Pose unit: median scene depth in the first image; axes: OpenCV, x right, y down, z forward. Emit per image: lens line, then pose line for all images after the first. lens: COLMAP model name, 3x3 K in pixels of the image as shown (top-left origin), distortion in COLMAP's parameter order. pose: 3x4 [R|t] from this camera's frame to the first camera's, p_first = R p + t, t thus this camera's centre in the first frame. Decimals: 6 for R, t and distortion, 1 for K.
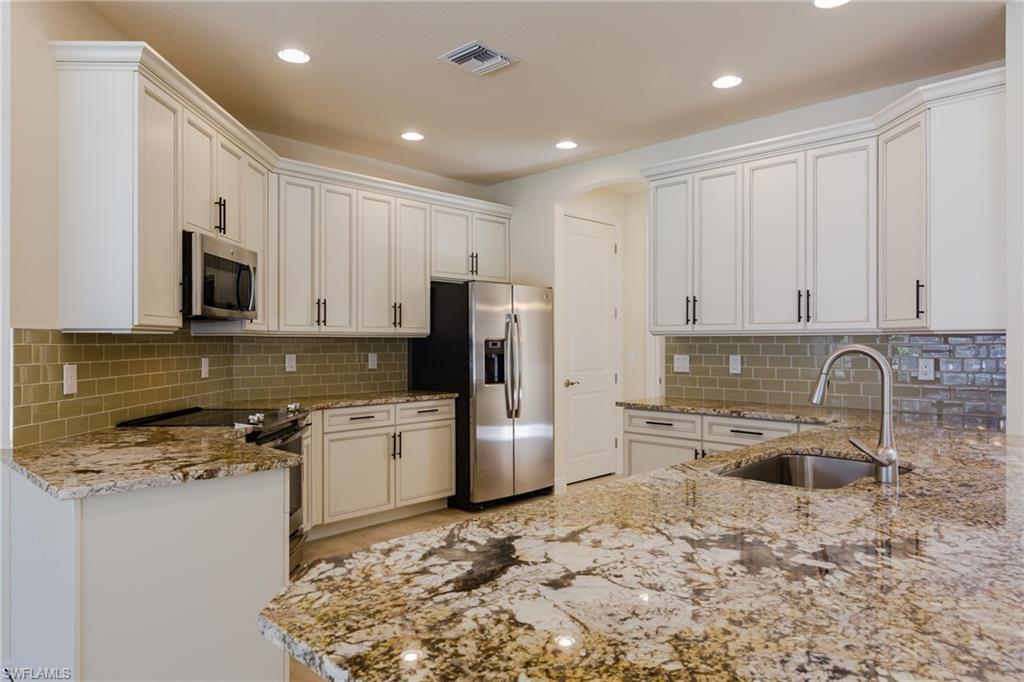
lens RADIAL K [[655.2, 0, 512.0], [0, 655.2, 341.0], [0, 0, 1]] dist [0.004339, 0.000865]
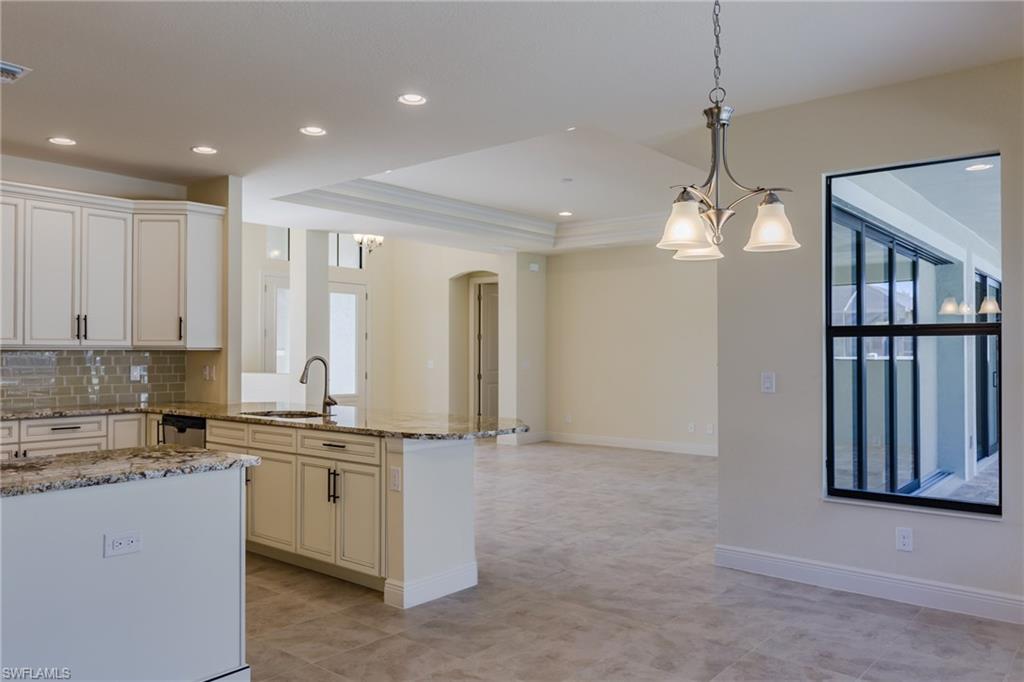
lens RADIAL K [[766.6, 0, 474.6], [0, 766.6, 310.1], [0, 0, 1]] dist [0.001939, 0.000060]
pose [[-0.026583, 0.057842, 0.997972, -0.950091], [-0.001248, 0.998322, -0.057896, -0.000219], [-0.999646, -0.002785, -0.026466, 0.229157]]
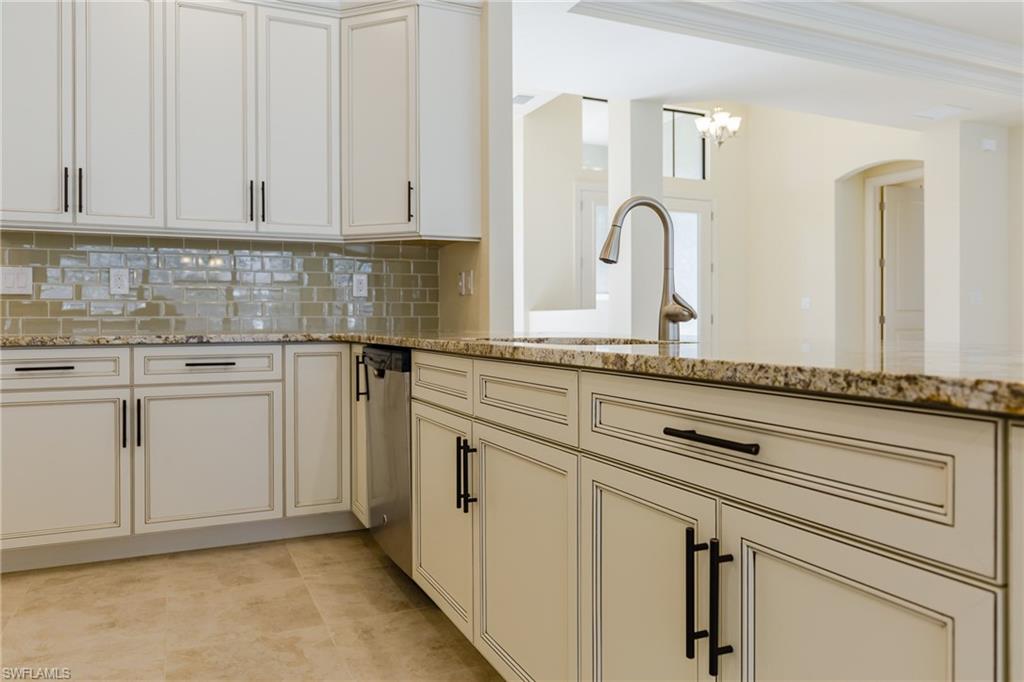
lens RADIAL K [[706.6, 0, 510.9], [0, 706.6, 330.3], [0, 0, 1]] dist [-0.000278, -0.003014]
pose [[0.360313, -0.012906, 0.932742, -0.204050], [-0.002439, 0.999888, 0.014777, 0.076812], [-0.932828, -0.007600, 0.360241, 0.357977]]
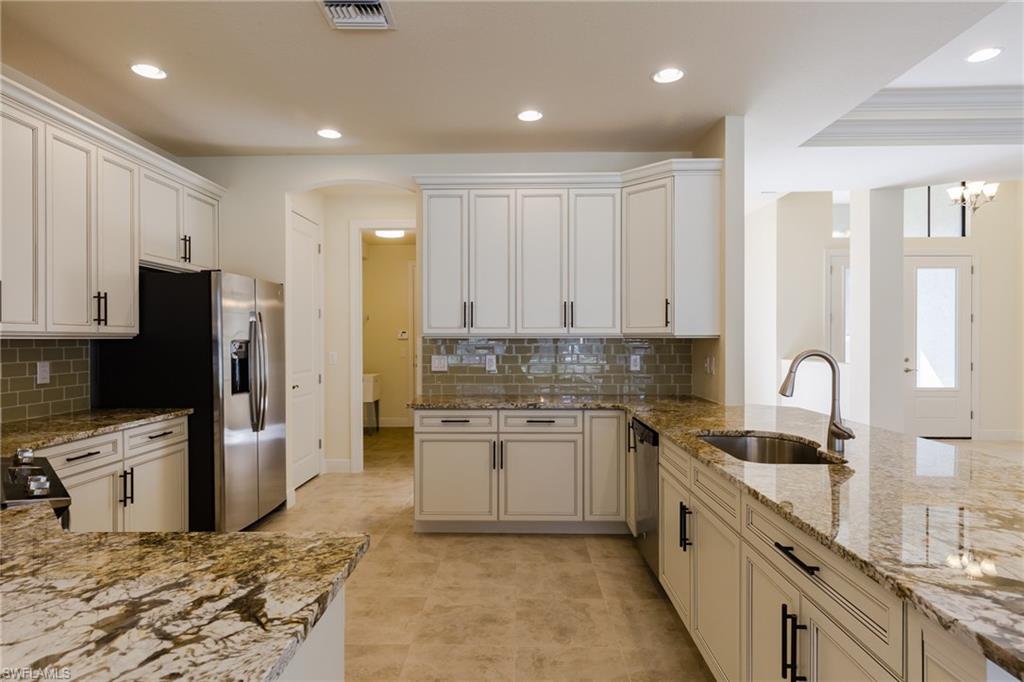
lens RADIAL K [[560.4, 0, 516.8], [0, 560.4, 340.2], [0, 0, 1]] dist [0.002412, -0.000008]
pose [[0.728975, -0.002662, 0.684535, -0.302592], [-0.000337, 0.999991, 0.004248, -0.008074], [-0.684540, -0.003327, 0.728967, 0.258088]]
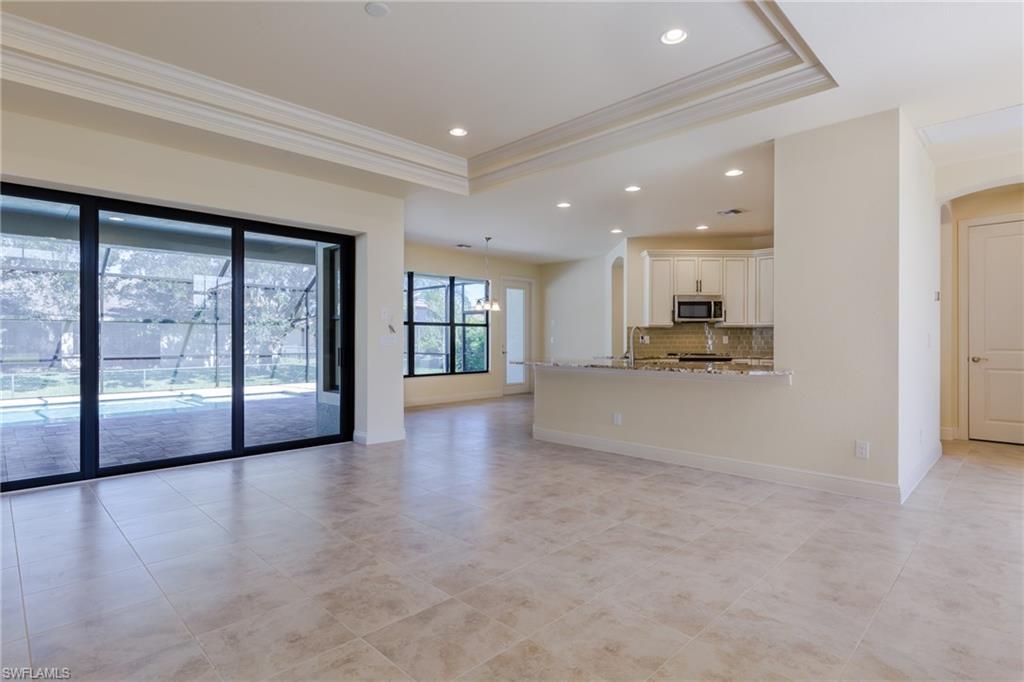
lens RADIAL K [[525.2, 0, 508.4], [0, 525.2, 339.3], [0, 0, 1]] dist [0.002154, 0.000304]
pose [[-0.019060, 0.000792, -0.999818, 1.483857], [0.001006, 0.999999, 0.000773, 0.033034], [0.999818, -0.000991, -0.019060, 0.163439]]
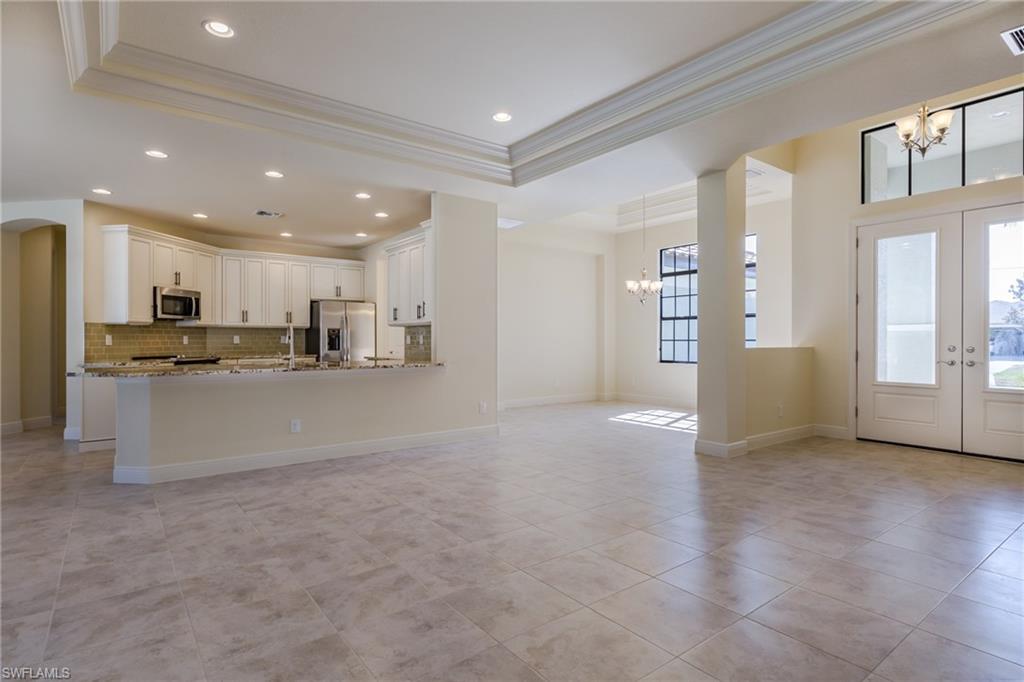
lens RADIAL K [[525.2, 0, 508.4], [0, 525.2, 339.3], [0, 0, 1]] dist [0.002154, 0.000304]
pose [[0.987926, -0.000100, -0.154925, 0.891326], [0.000289, 0.999999, 0.001200, 0.032907], [0.154925, -0.001231, 0.987925, -0.635333]]
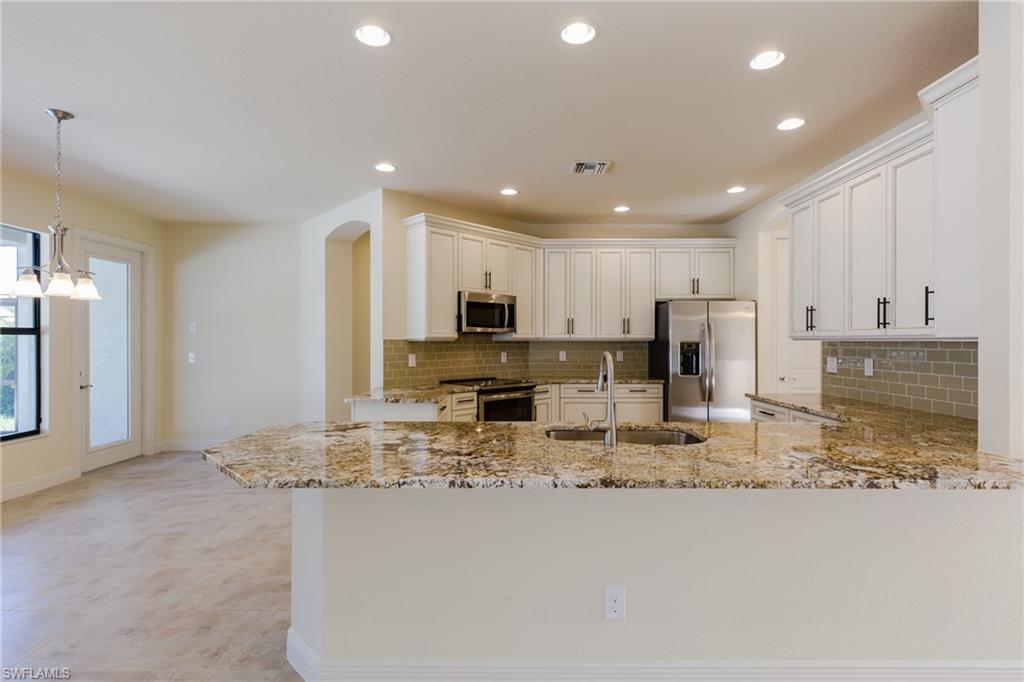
lens RADIAL K [[487.1, 0, 512.0], [0, 487.1, 341.0], [0, 0, 1]] dist [-0.000100, -0.000265]
pose [[0.692578, 0.001376, -0.721341, 0.517135], [0.001052, 0.999995, 0.002917, -0.010066], [0.721342, -0.002779, 0.692573, 0.034125]]
